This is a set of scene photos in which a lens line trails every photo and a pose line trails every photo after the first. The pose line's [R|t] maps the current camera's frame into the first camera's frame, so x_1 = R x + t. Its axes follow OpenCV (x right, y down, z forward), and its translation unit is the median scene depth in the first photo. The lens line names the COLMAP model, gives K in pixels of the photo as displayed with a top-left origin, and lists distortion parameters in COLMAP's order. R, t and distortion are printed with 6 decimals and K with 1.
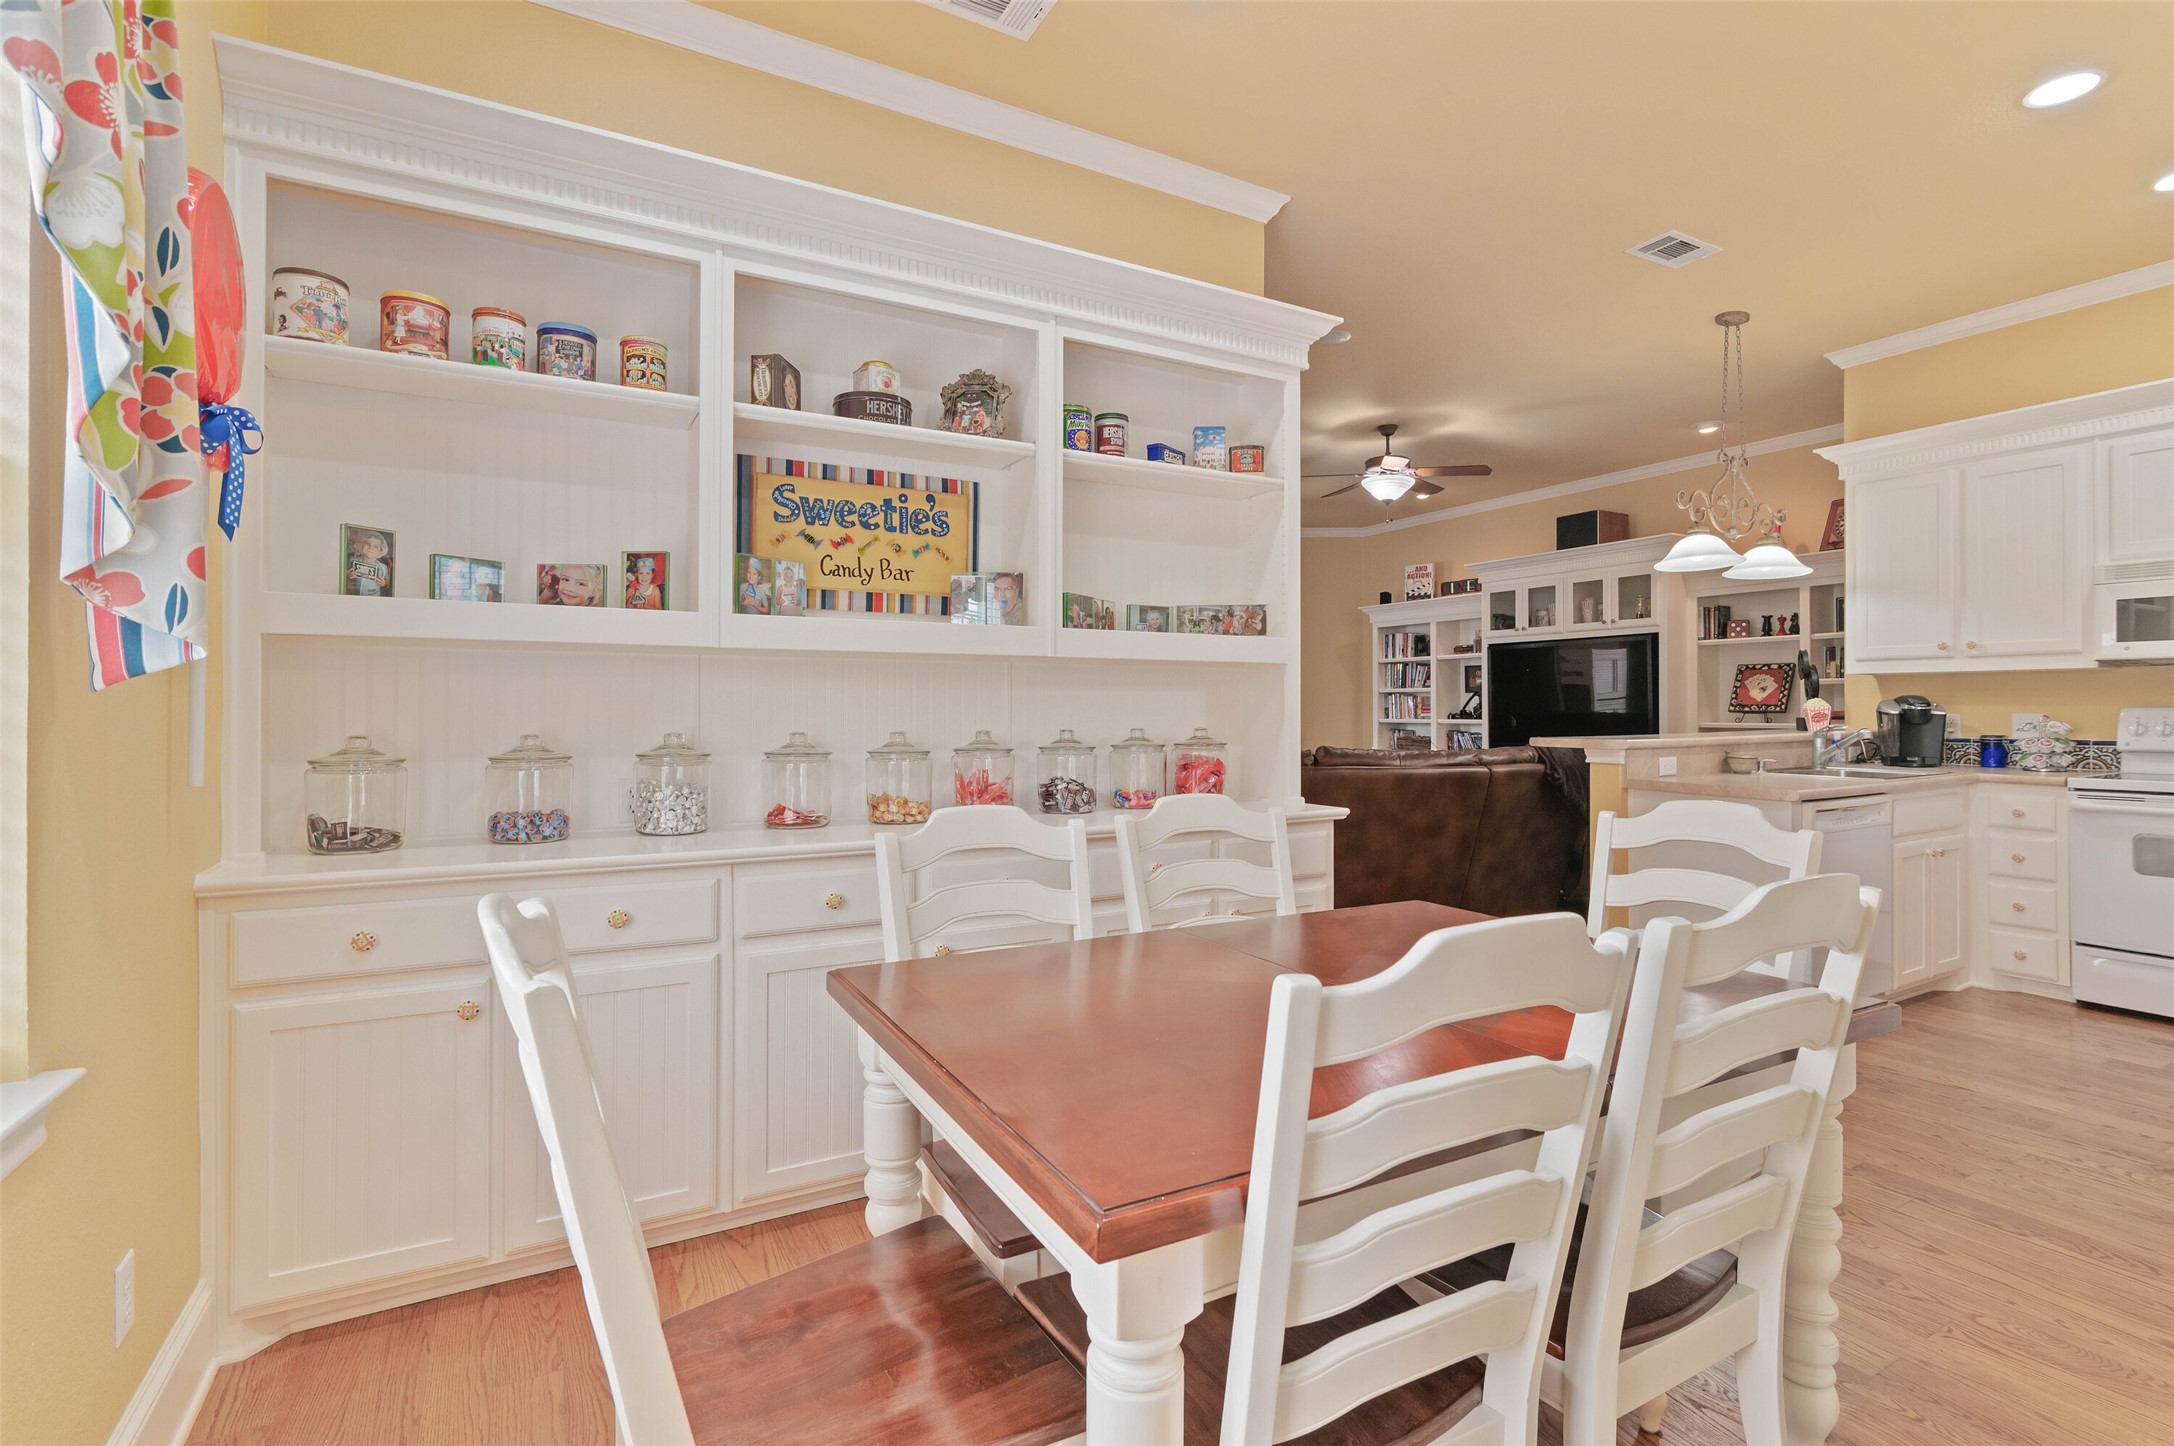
lens RADIAL K [[1019.7, 0, 1084.5], [0, 1019.7, 699.0], [0, 0, 1]] dist [-0.001716, -0.000302]
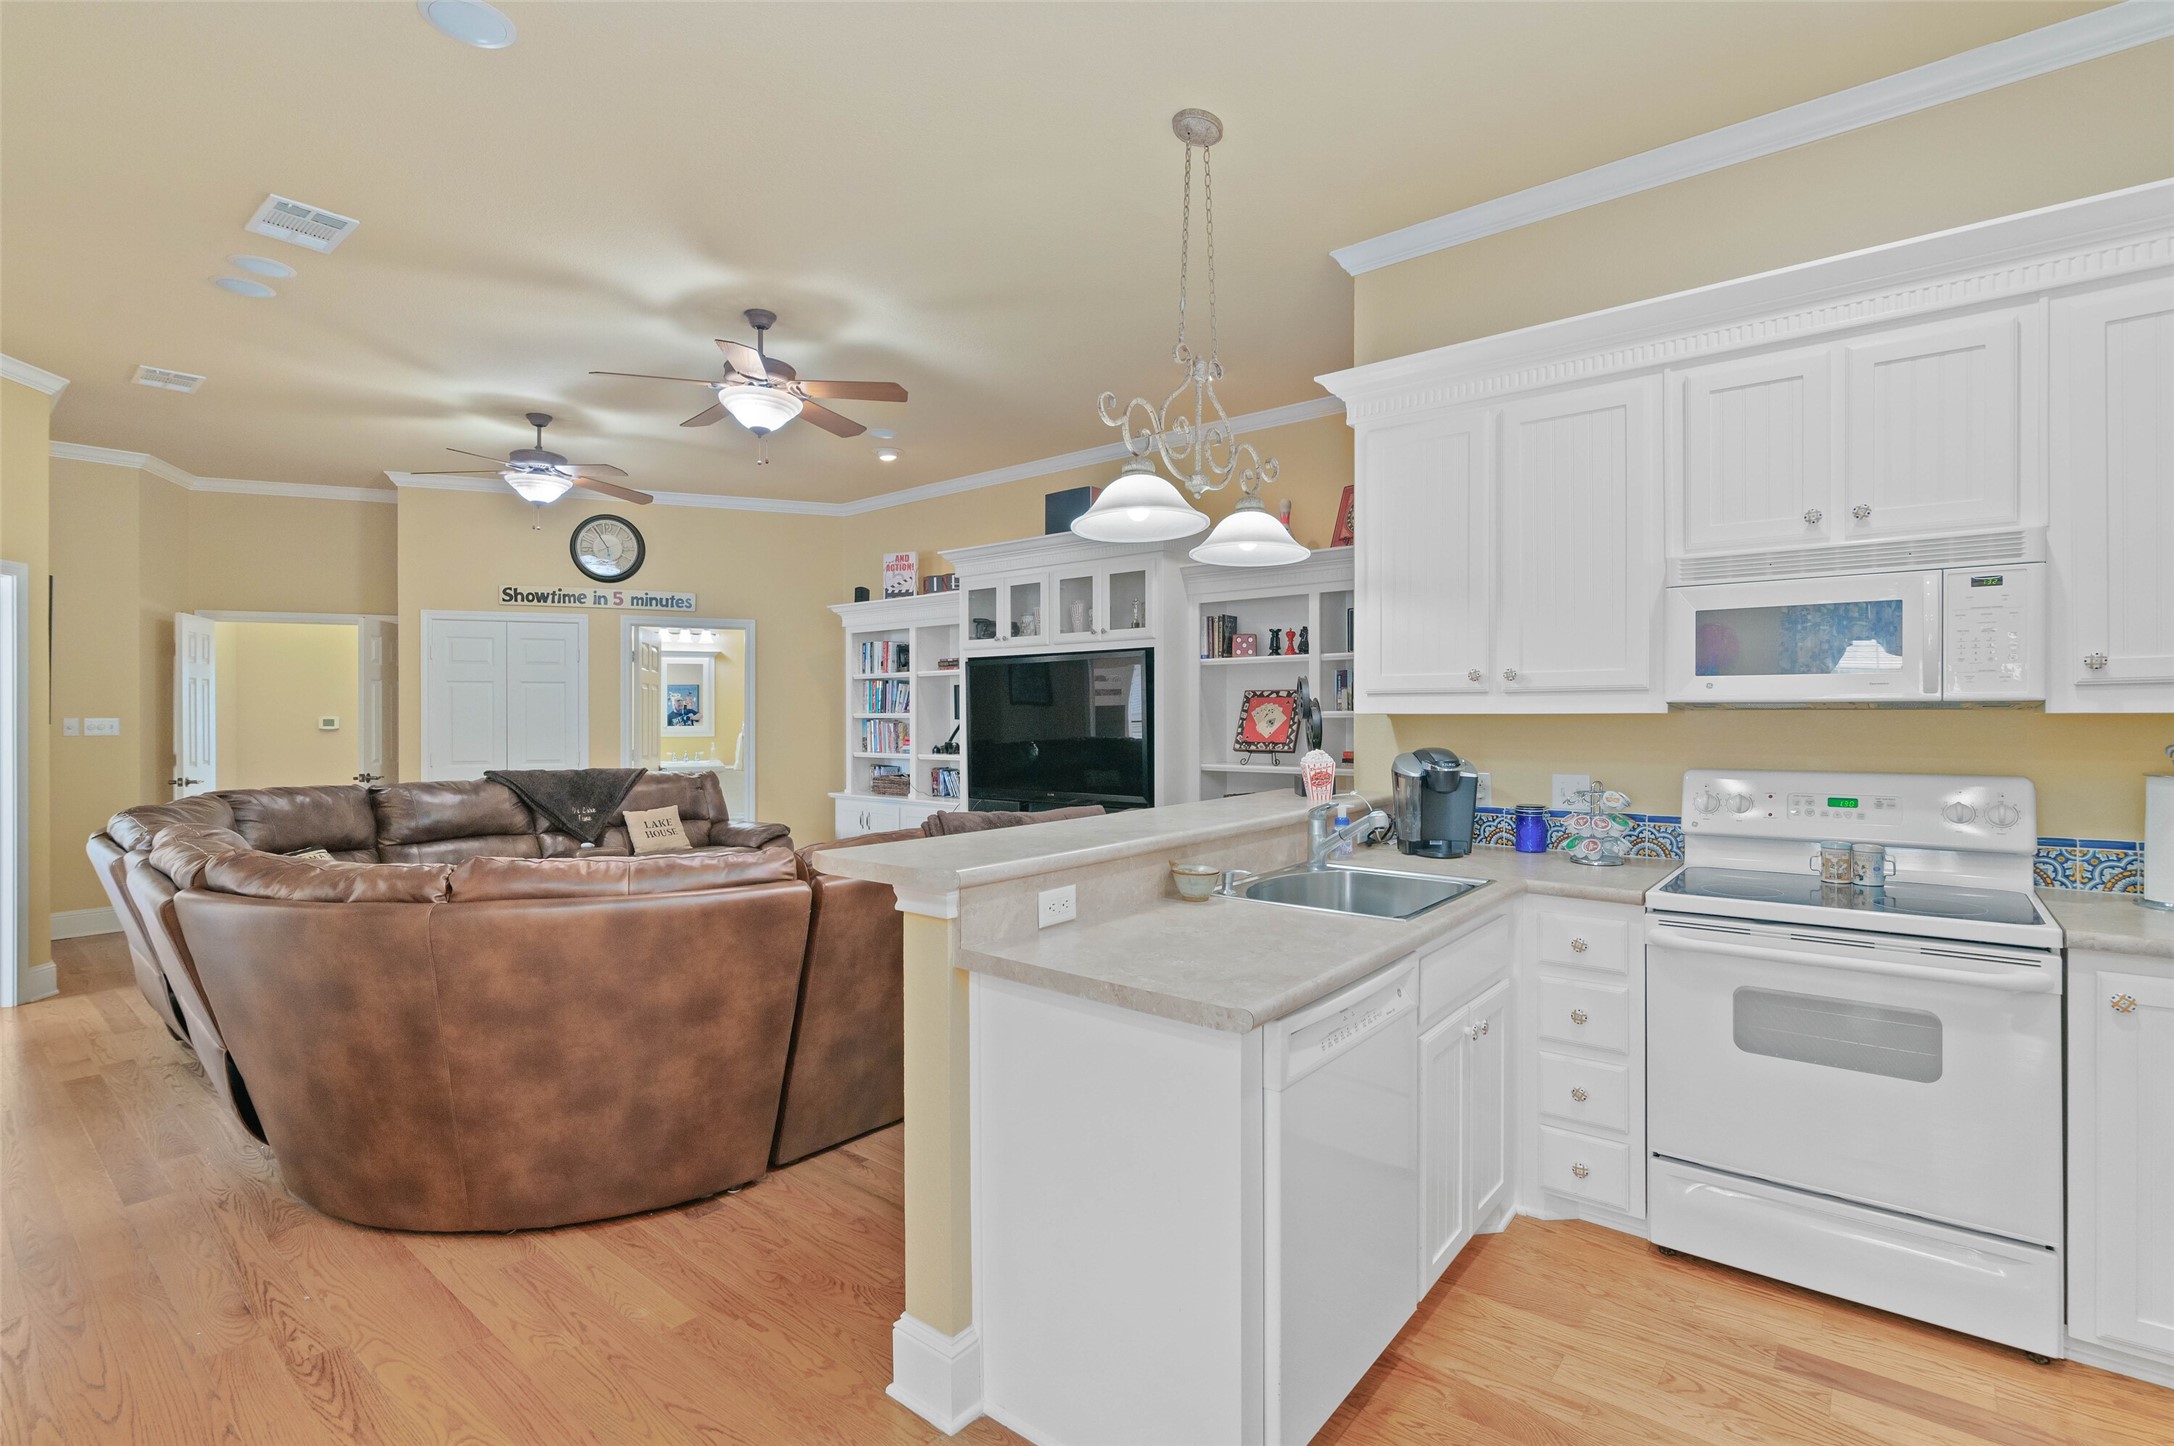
lens RADIAL K [[1012.5, 0, 1088.0], [0, 1012.5, 708.4], [0, 0, 1]] dist [-0.002087, -0.000103]
pose [[0.930399, 0.002145, 0.366541, 0.242526], [-0.002597, 0.999996, 0.000741, -0.020212], [-0.366538, -0.001641, 0.930401, 0.316788]]
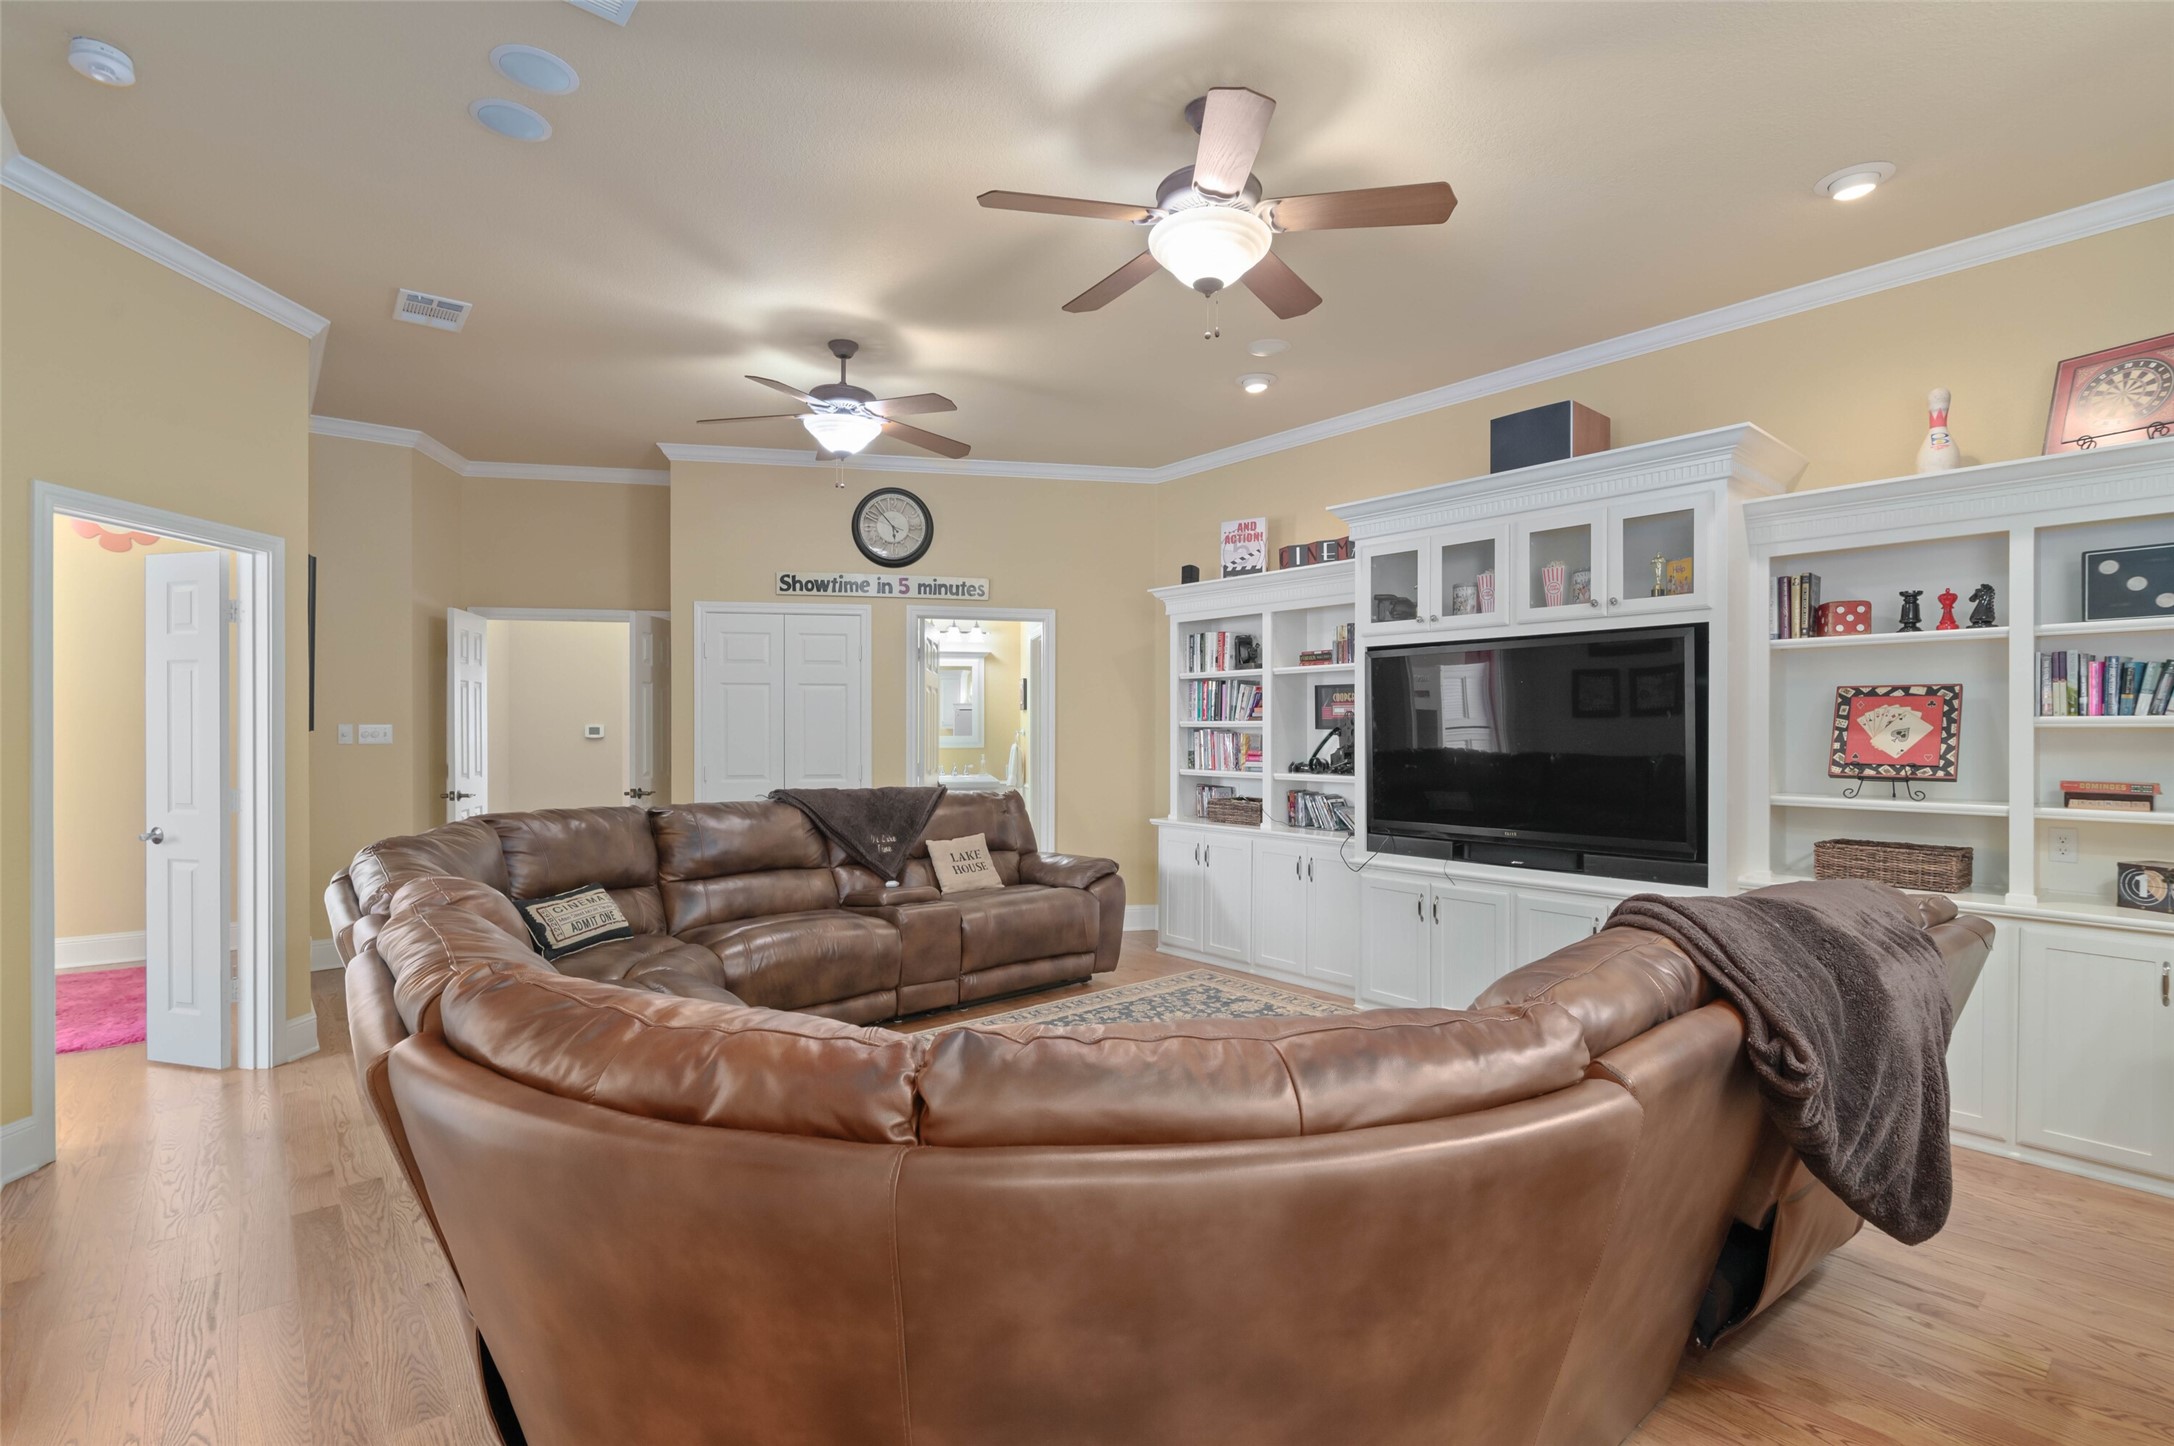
lens RADIAL K [[1004.6, 0, 1092.2], [0, 1004.6, 721.8], [0, 0, 1]] dist [-0.004014, -0.000021]
pose [[0.980054, 0.003134, 0.198706, 0.160039], [-0.003827, 0.999988, 0.003105, -0.015561], [-0.198694, -0.003803, 0.980054, 0.571313]]
